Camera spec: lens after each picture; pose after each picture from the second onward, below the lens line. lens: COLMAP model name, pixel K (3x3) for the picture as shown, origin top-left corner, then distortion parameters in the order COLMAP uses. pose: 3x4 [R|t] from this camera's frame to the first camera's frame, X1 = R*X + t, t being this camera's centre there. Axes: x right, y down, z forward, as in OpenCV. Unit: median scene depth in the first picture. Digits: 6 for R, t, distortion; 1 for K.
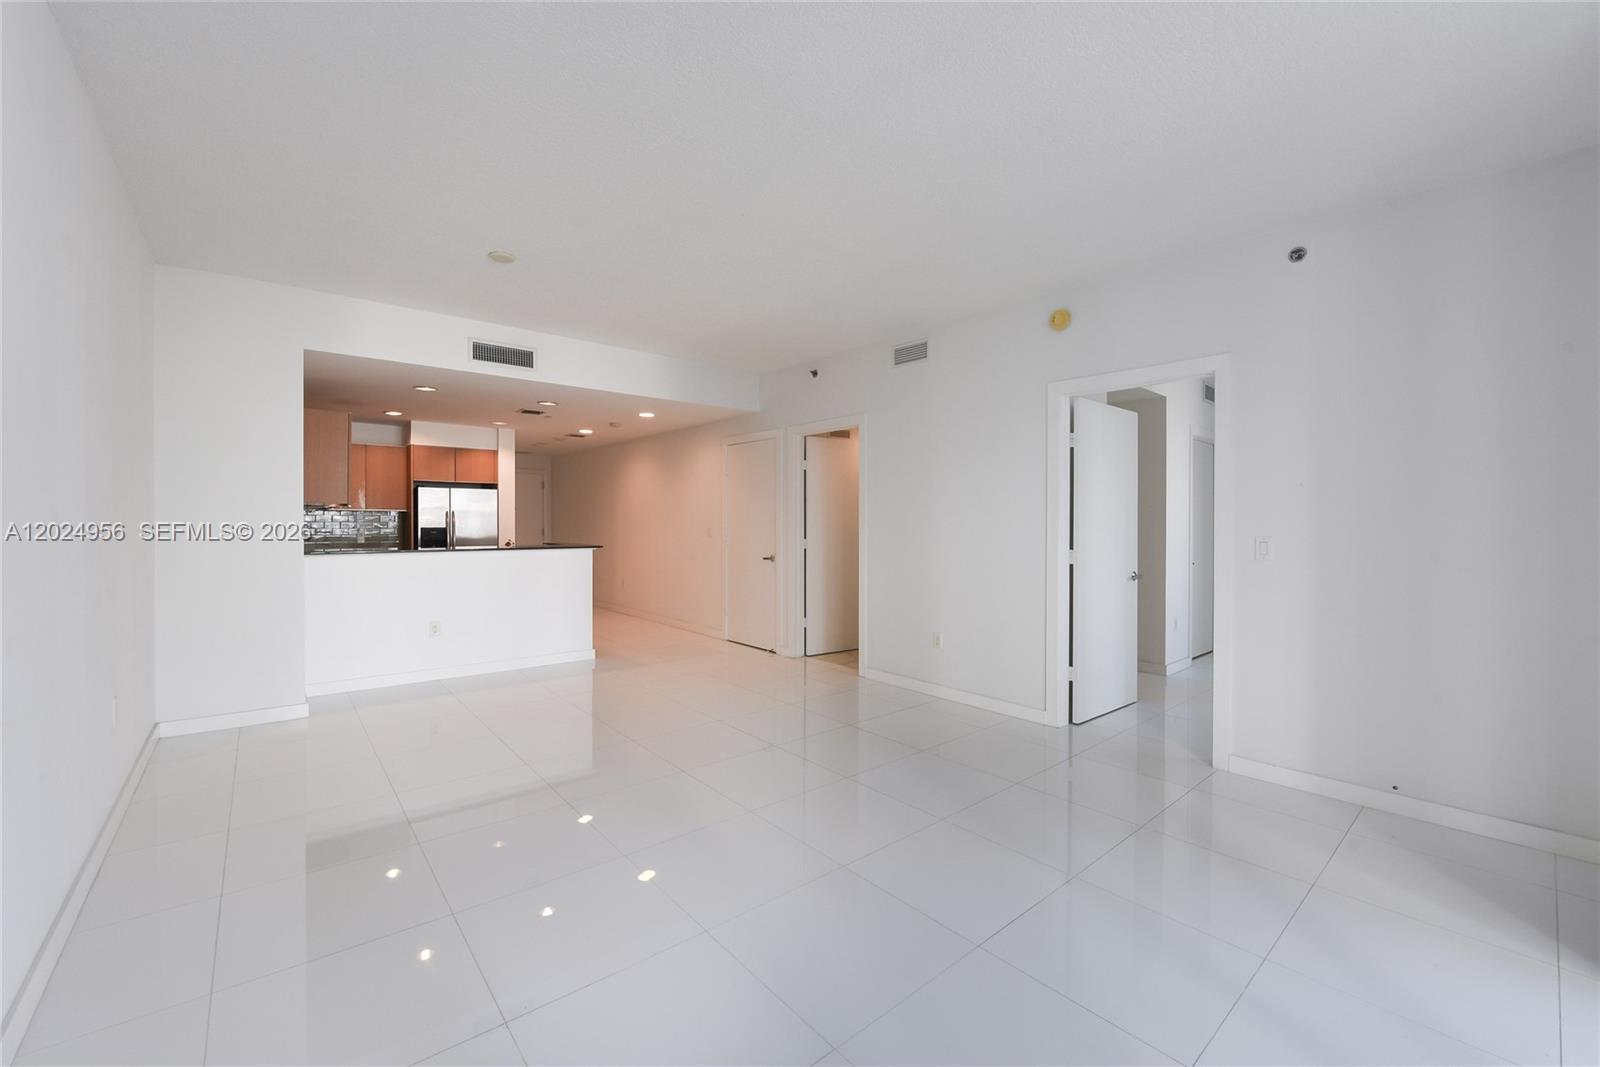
lens RADIAL K [[636.1, 0, 798.0], [0, 636.1, 528.6], [0, 0, 1]] dist [-0.017977, -0.000748]
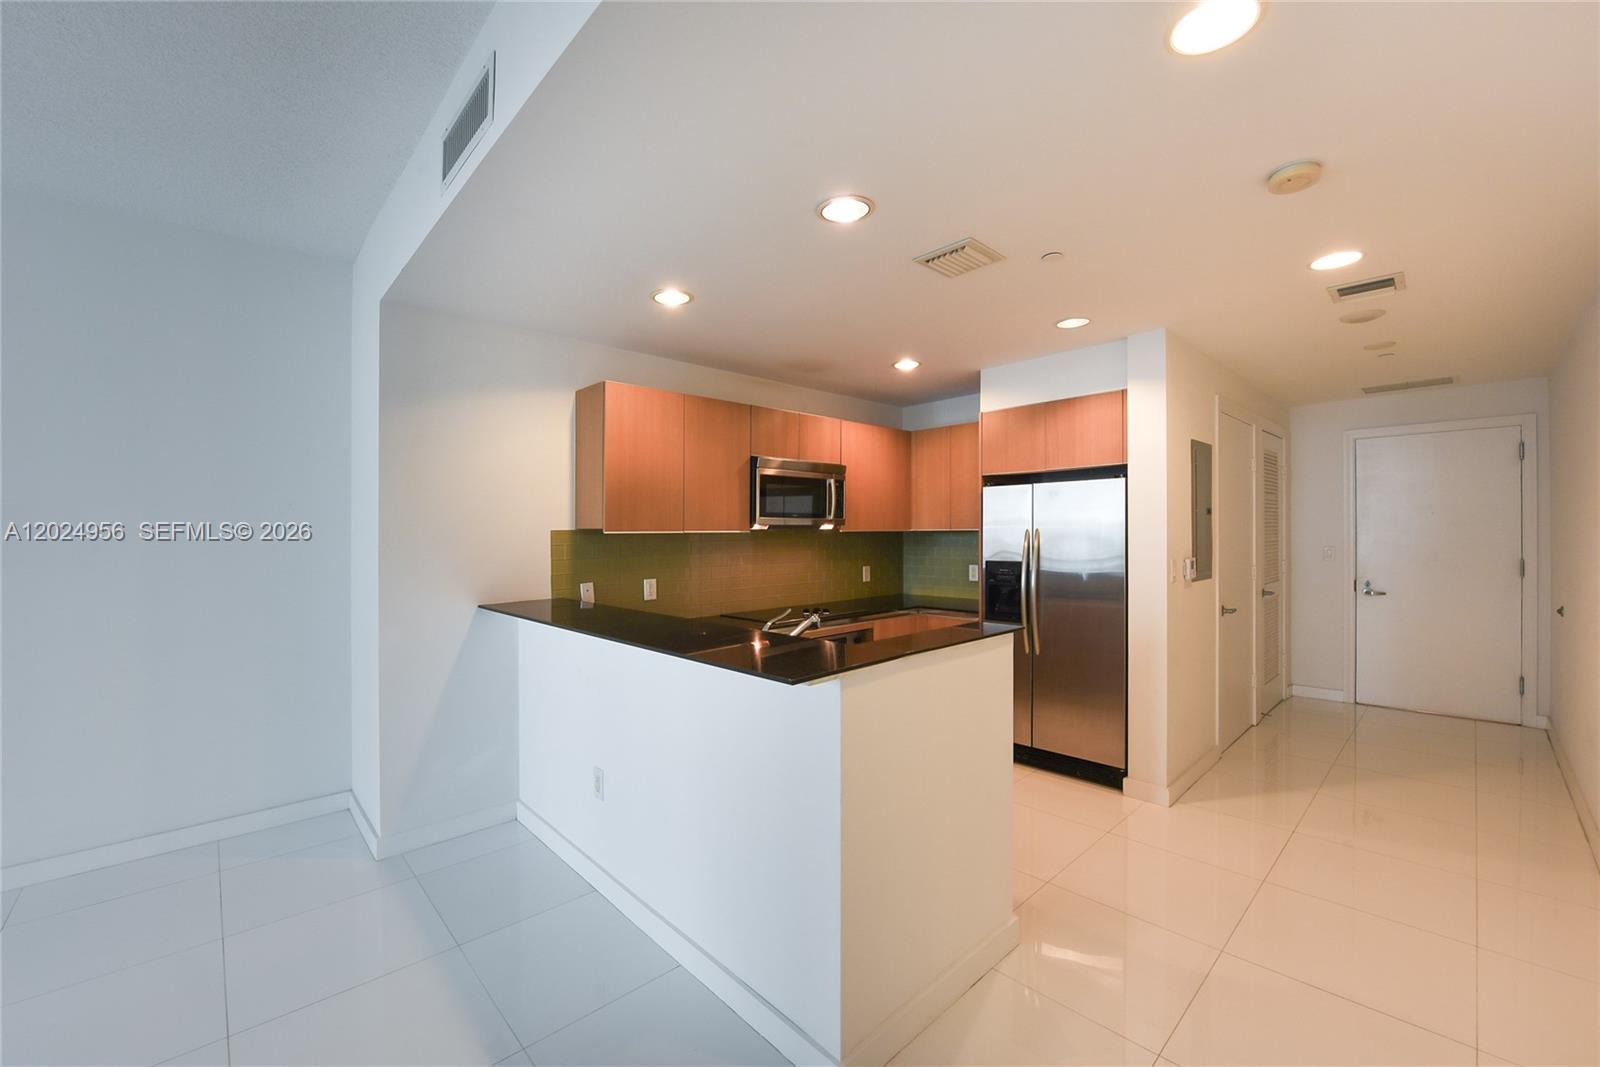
lens RADIAL K [[636.1, 0, 797.8], [0, 636.1, 523.7], [0, 0, 1]] dist [-0.017977, -0.000748]
pose [[0.052147, 0.005566, -0.998624, -0.048971], [-0.007750, 0.999957, 0.005169, -0.030659], [0.998609, 0.007470, 0.052188, 0.753072]]
